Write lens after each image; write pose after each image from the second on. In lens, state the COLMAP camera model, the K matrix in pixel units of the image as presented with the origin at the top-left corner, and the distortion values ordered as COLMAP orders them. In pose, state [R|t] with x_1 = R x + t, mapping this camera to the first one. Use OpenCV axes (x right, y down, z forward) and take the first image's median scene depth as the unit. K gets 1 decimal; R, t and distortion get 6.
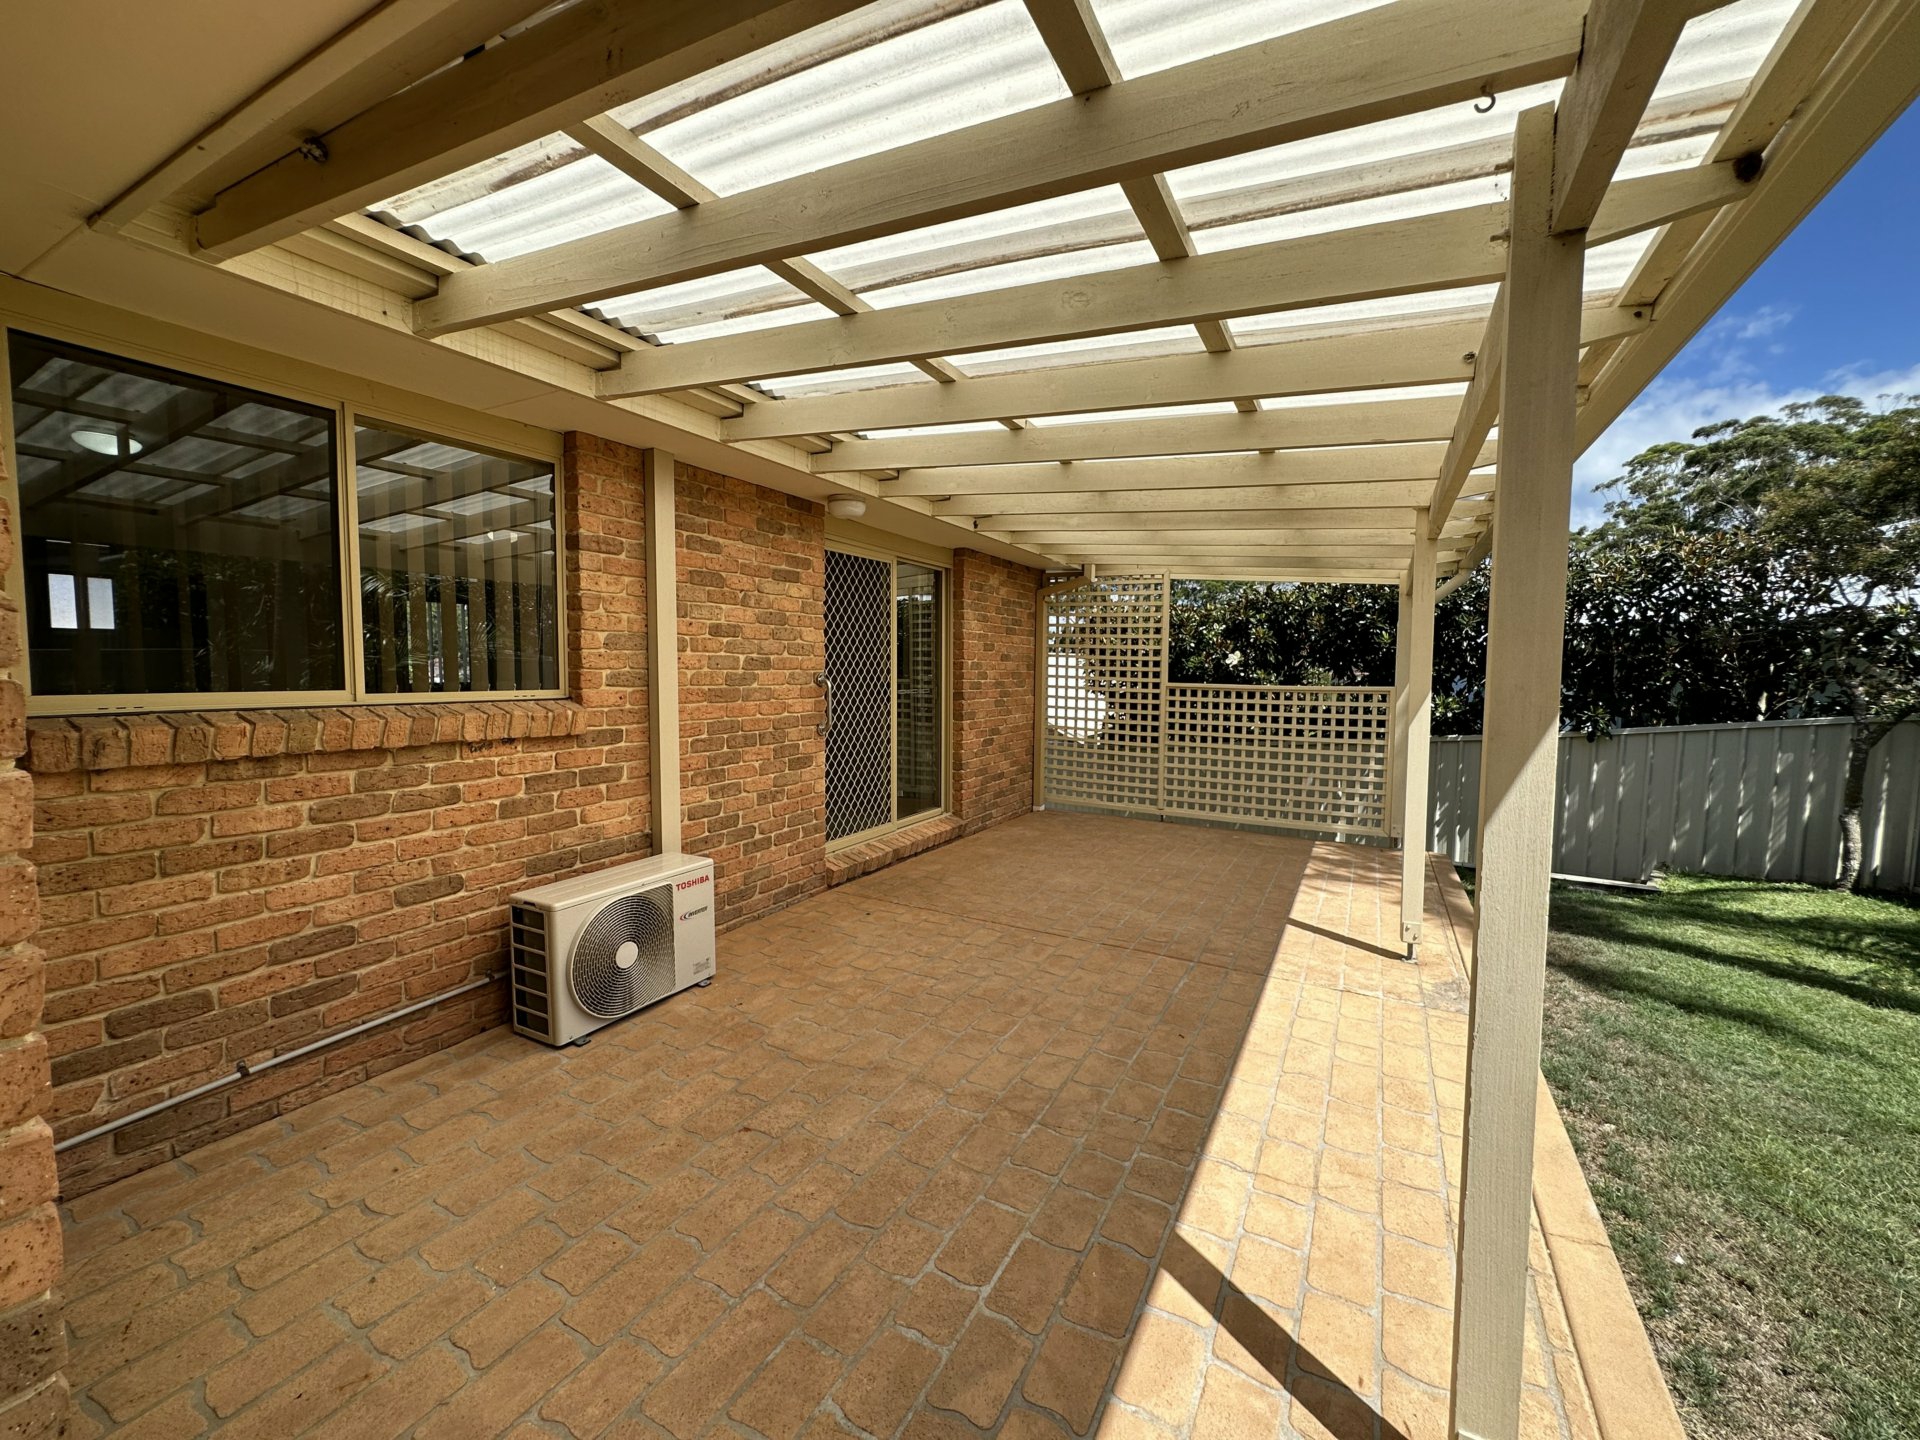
lens RADIAL K [[770.3, 0, 960.0], [0, 770.3, 720.0], [0, 0, 1]] dist [-0.001612, 0.000376]
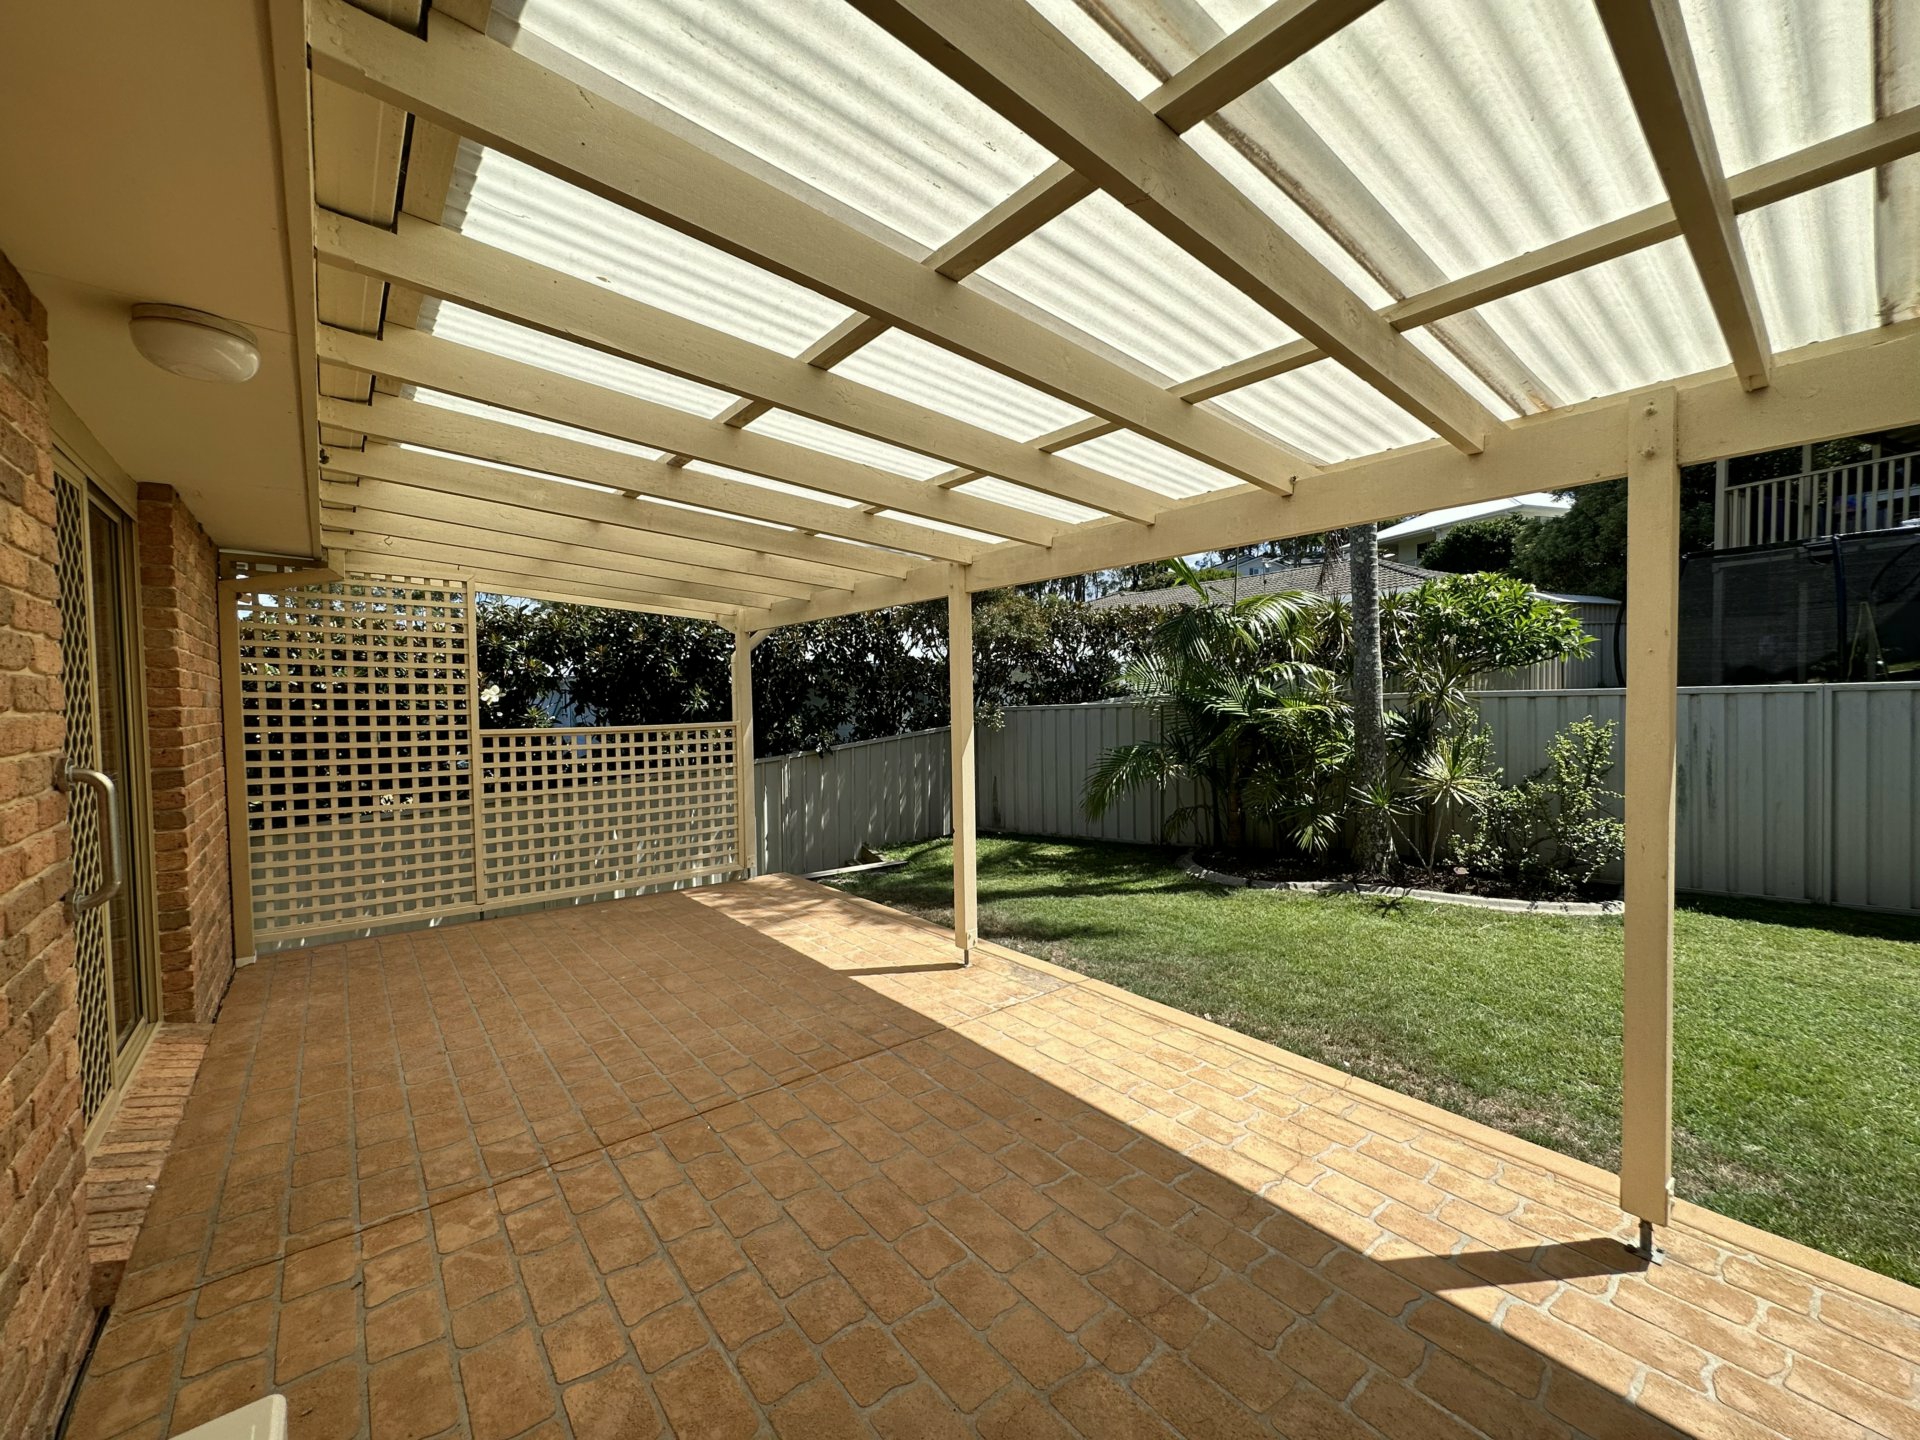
lens RADIAL K [[770.3, 0, 960.0], [0, 770.3, 720.0], [0, 0, 1]] dist [-0.001612, 0.000376]
pose [[0.376726, -0.044508, 0.925255, -0.395089], [0.079233, 0.996733, 0.015685, -0.055096], [-0.922930, 0.067402, 0.379021, 0.499599]]
